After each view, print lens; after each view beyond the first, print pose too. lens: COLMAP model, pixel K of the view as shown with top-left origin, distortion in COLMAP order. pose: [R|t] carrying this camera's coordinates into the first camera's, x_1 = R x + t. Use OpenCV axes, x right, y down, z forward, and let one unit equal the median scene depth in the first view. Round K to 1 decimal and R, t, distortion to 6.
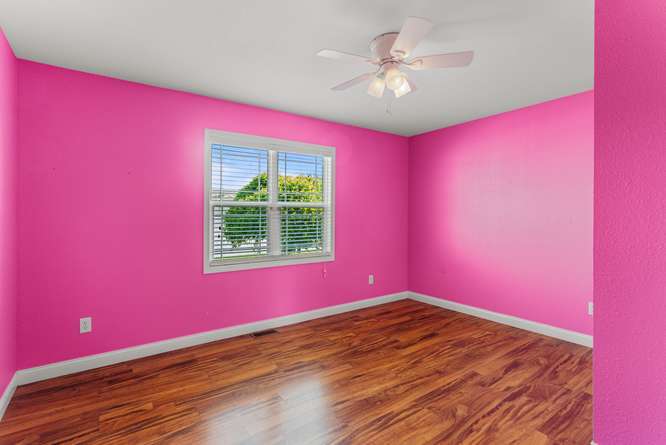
lens RADIAL K [[320.7, 0, 335.6], [0, 320.7, 224.4], [0, 0, 1]] dist [-0.001490, 0.000355]
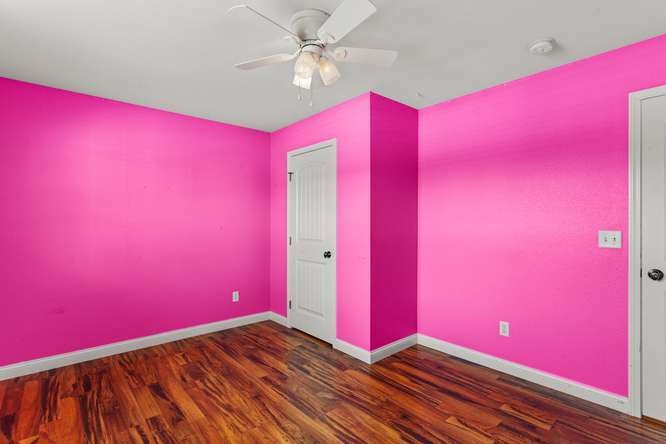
lens RADIAL K [[320.7, 0, 332.5], [0, 320.7, 216.8], [0, 0, 1]] dist [-0.001490, 0.000355]
pose [[-0.086910, 0.020758, 0.996000, -0.541832], [0.033962, 0.999263, -0.017862, -0.014306], [-0.995637, 0.032274, -0.087551, 0.778533]]
